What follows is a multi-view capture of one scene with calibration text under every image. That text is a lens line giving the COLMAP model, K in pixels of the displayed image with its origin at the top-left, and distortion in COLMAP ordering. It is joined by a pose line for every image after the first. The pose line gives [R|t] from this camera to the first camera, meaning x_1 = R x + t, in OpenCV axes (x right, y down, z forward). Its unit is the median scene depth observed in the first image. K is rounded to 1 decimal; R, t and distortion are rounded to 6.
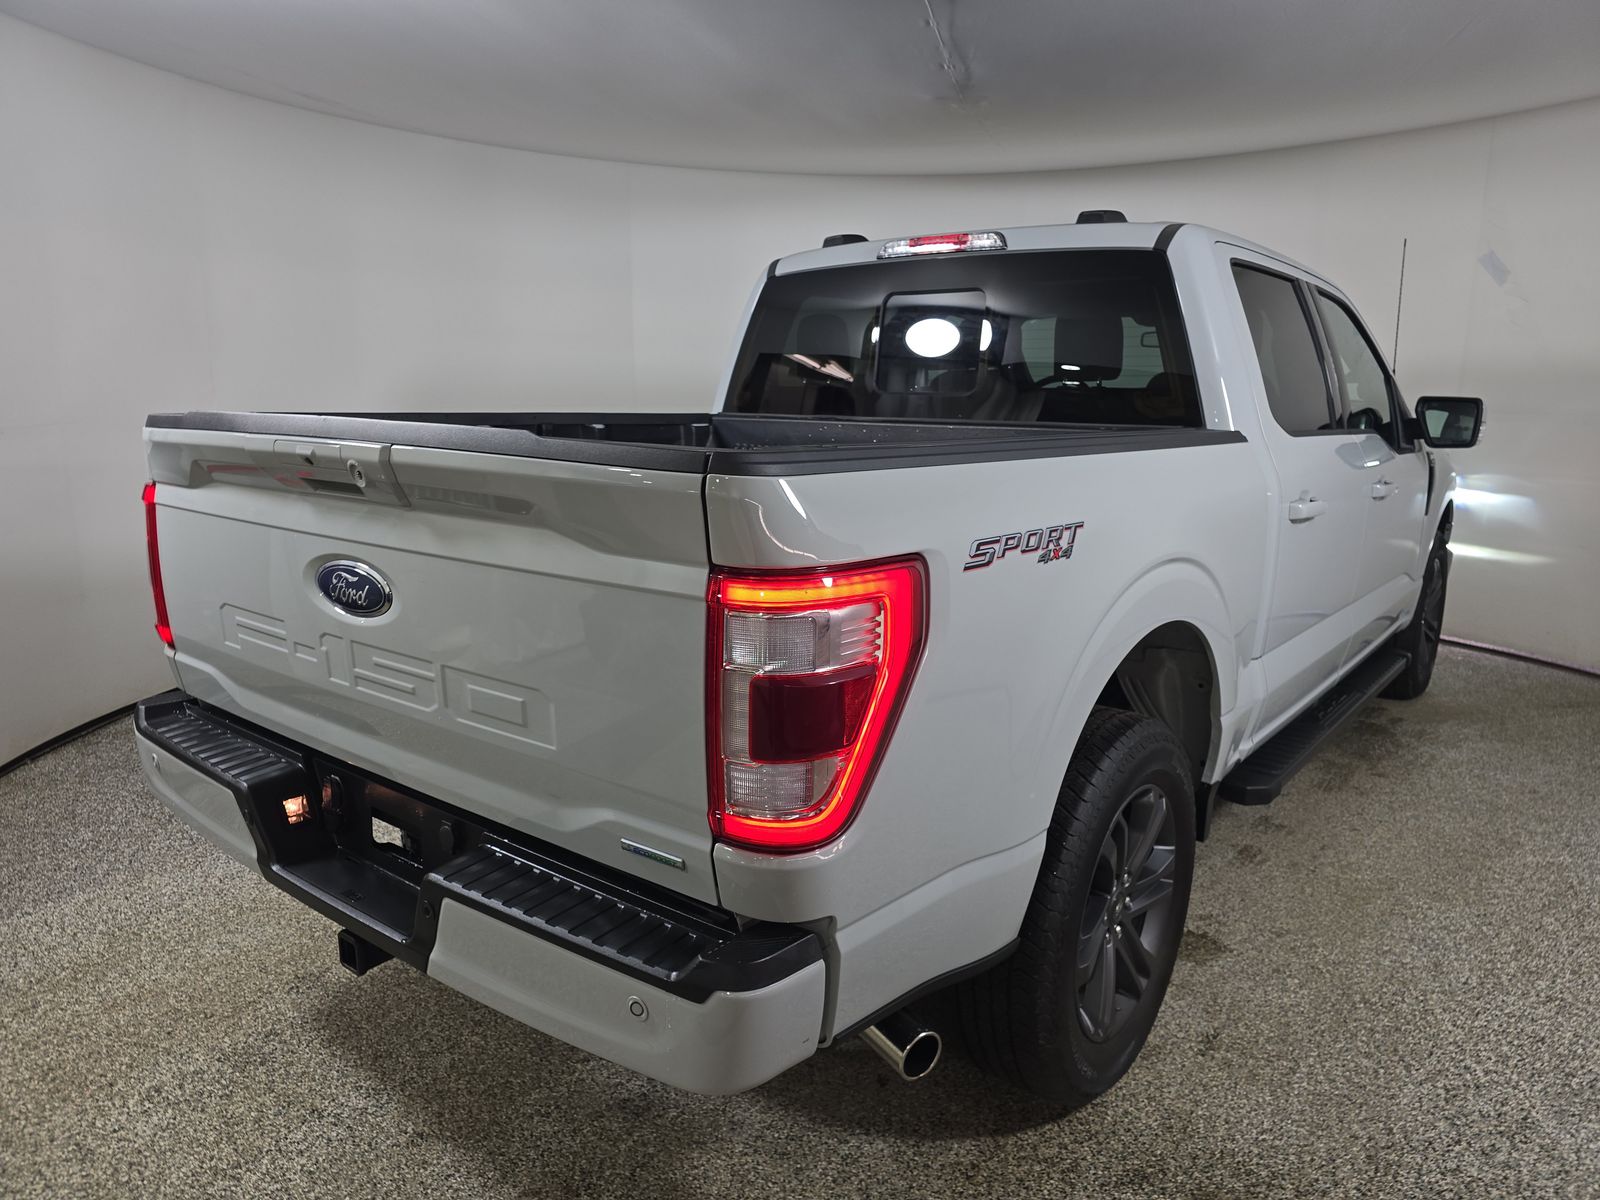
lens RADIAL K [[1103.5, 0, 789.5], [0, 1103.5, 593.6], [0, 0, 1]] dist [0.064713, -0.097800]
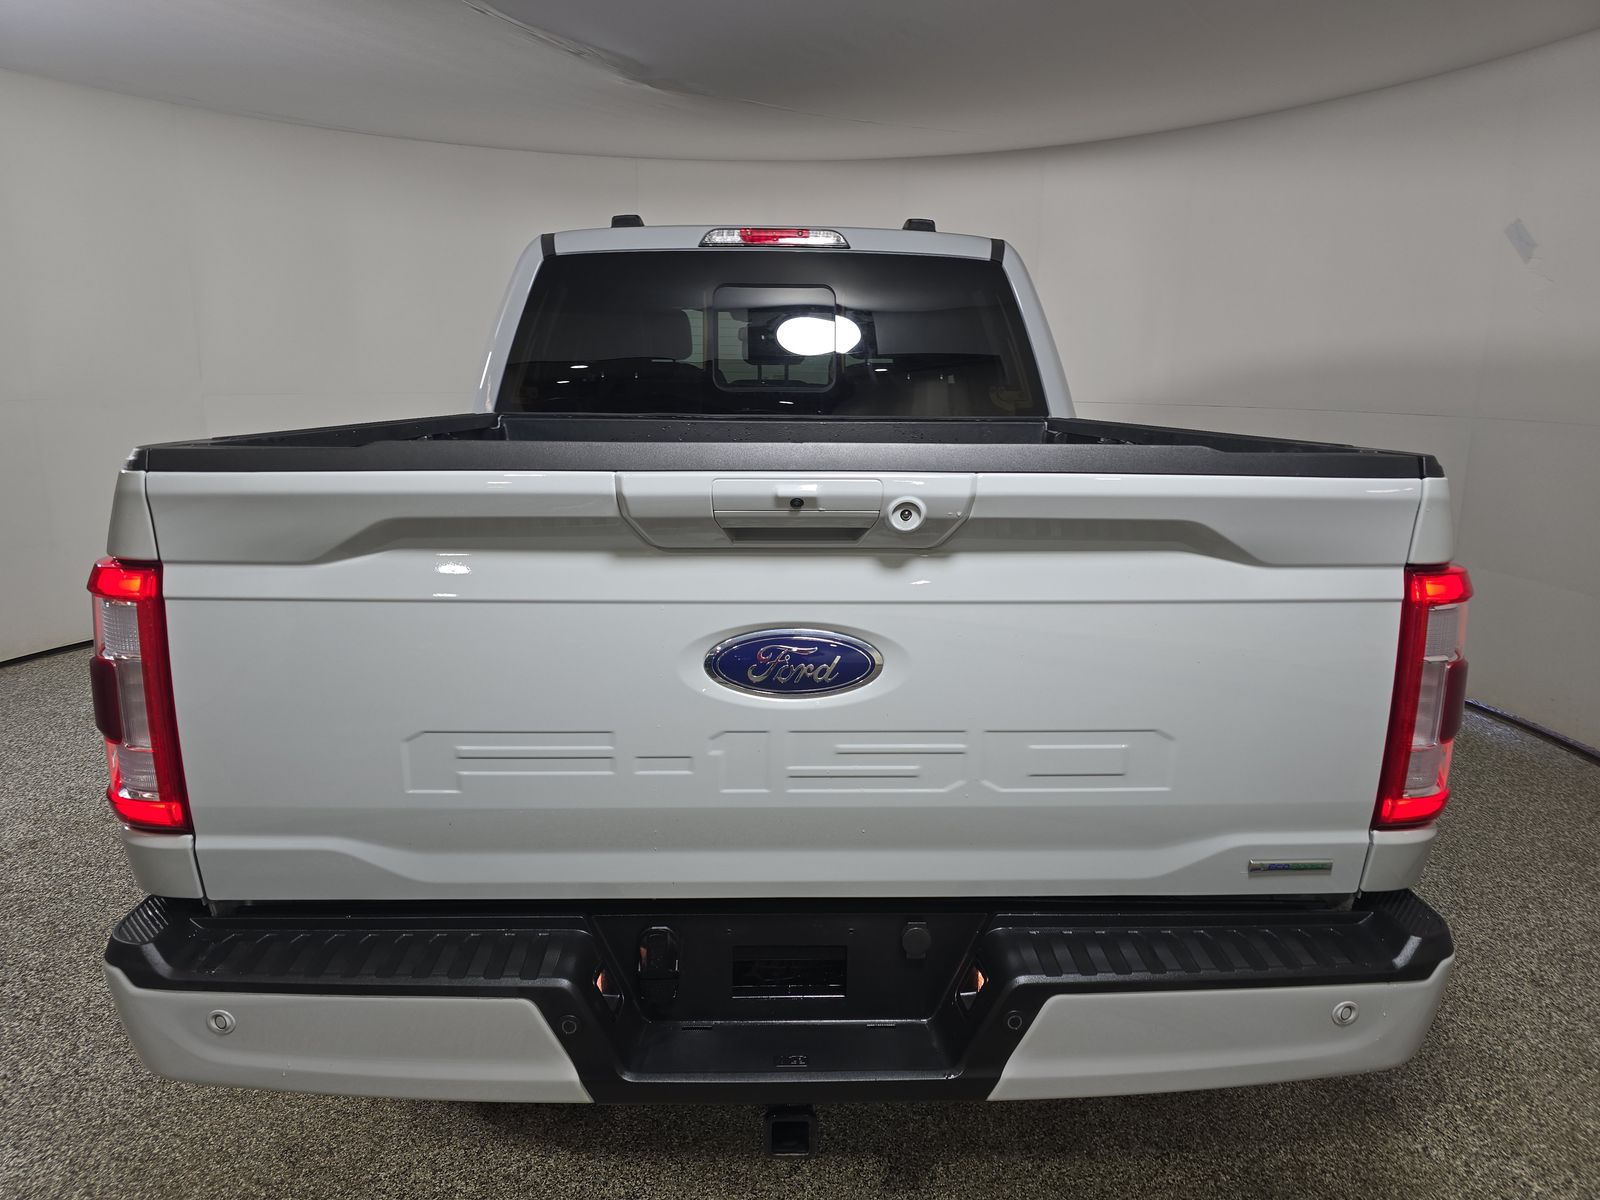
lens RADIAL K [[1103.5, 0, 789.5], [0, 1103.5, 593.6], [0, 0, 1]] dist [0.064713, -0.097800]
pose [[0.758592, -0.129914, 0.638483, -0.548689], [0.120591, 0.990985, 0.058362, -0.061025], [-0.640309, 0.032723, 0.767420, 0.260755]]
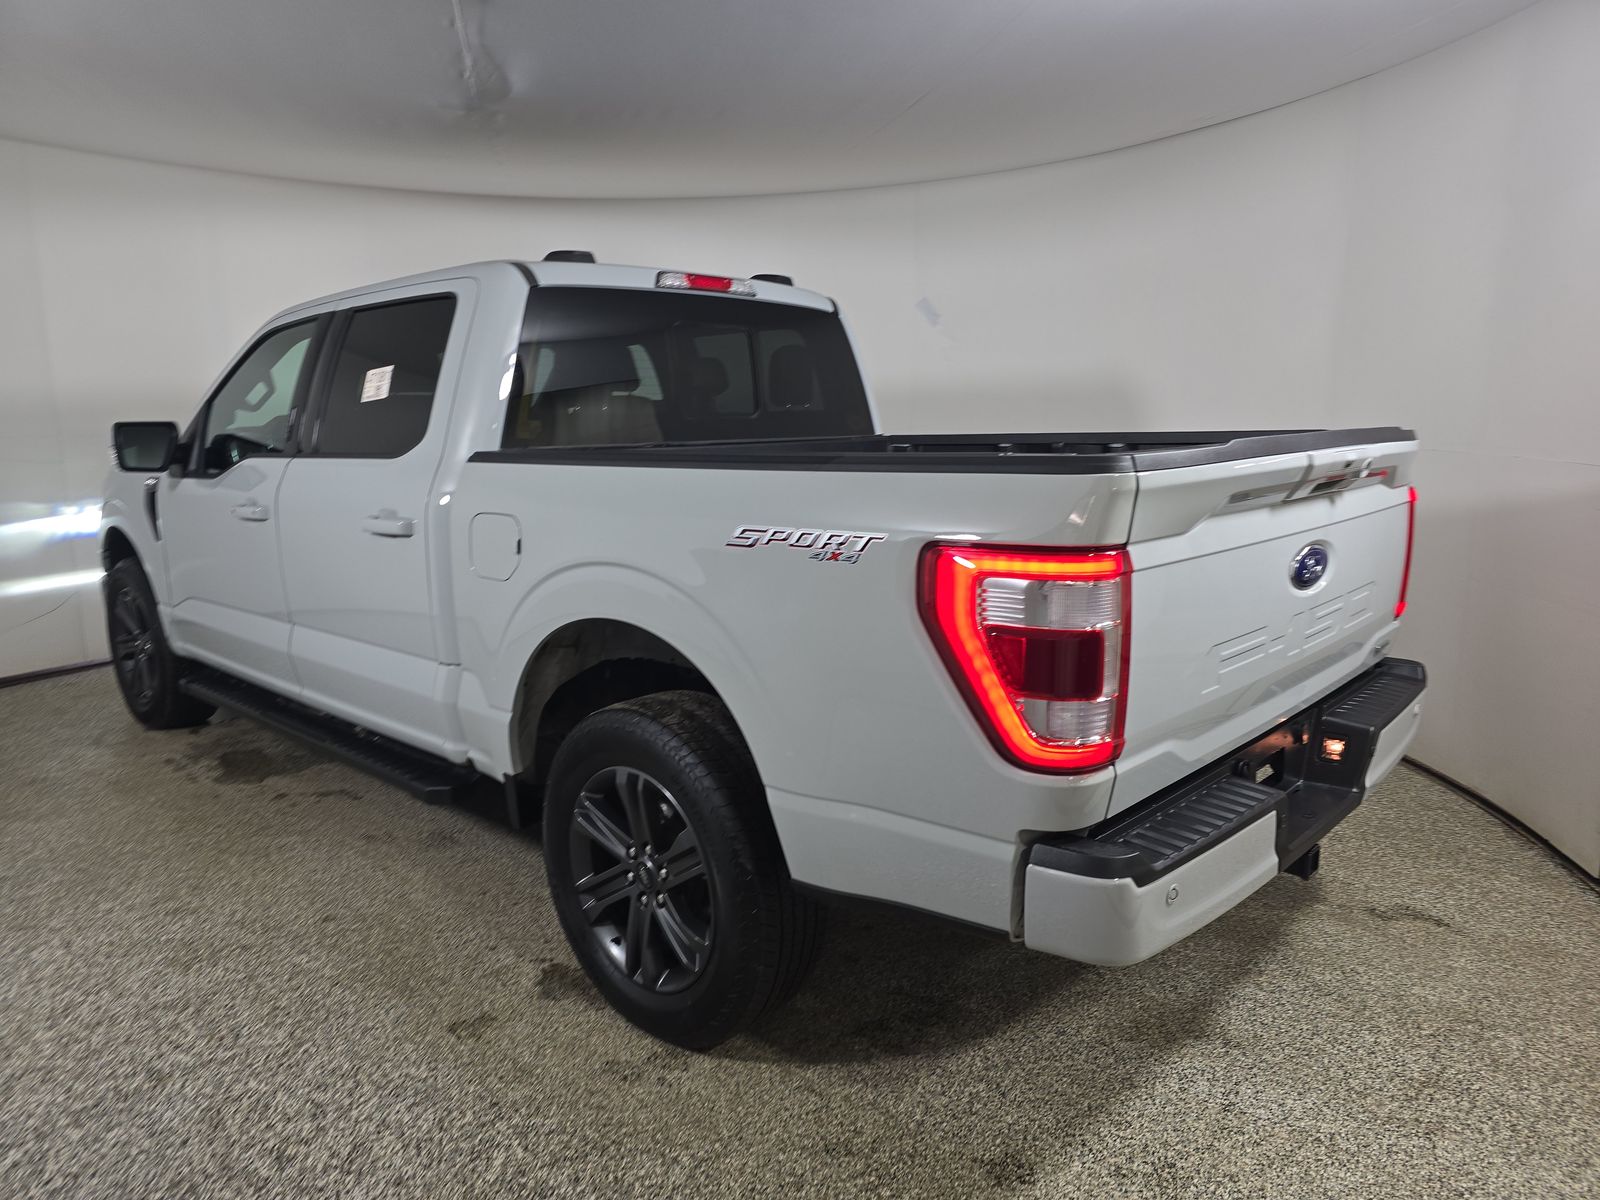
lens RADIAL K [[1068.0, 0, 790.6], [0, 1068.0, 616.4], [0, 0, 1]] dist [0.034340, -0.003887]
pose [[0.095082, -0.195756, 0.976032, -1.013238], [0.198505, 0.964511, 0.174108, -0.171906], [-0.975477, 0.177193, 0.130566, 0.879402]]
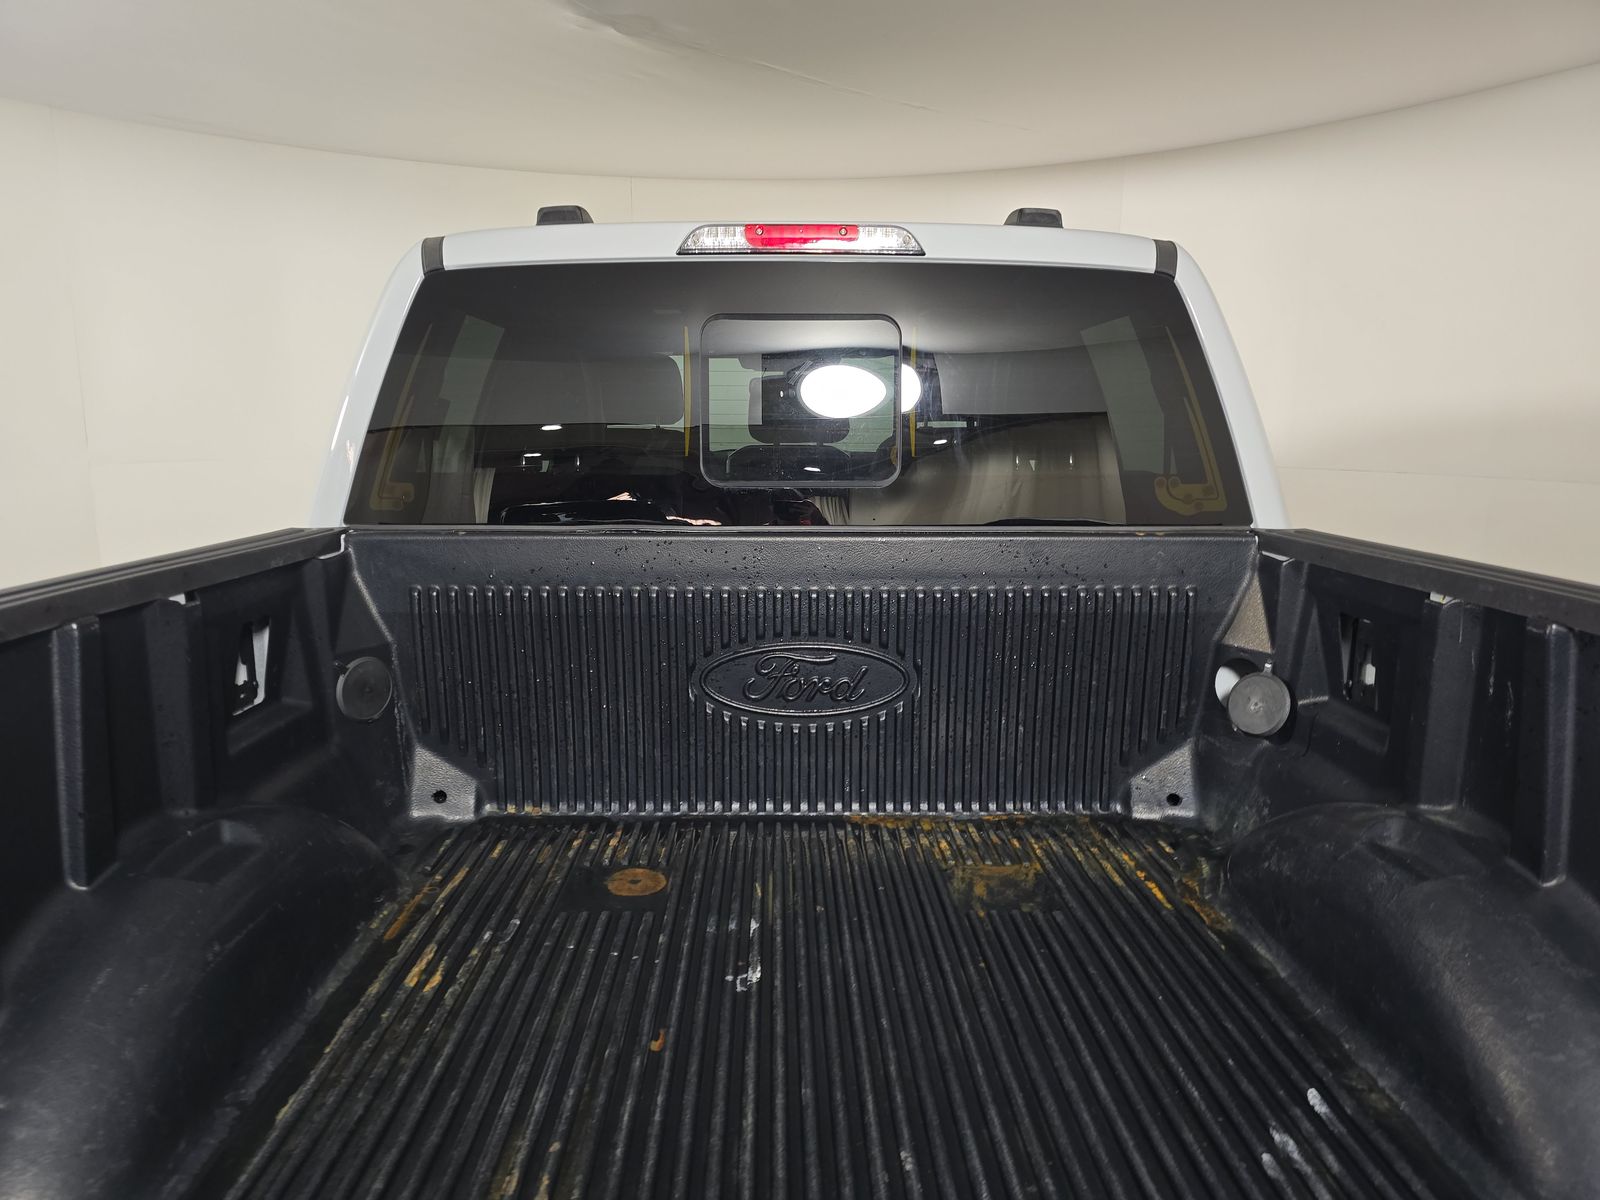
lens RADIAL K [[1103.5, 0, 789.5], [0, 1103.5, 593.6], [0, 0, 1]] dist [0.064713, -0.097800]
pose [[0.771892, -0.108919, 0.626354, -0.278869], [0.123704, 0.992116, 0.020076, -0.144031], [-0.623603, 0.061986, 0.779280, 0.576883]]
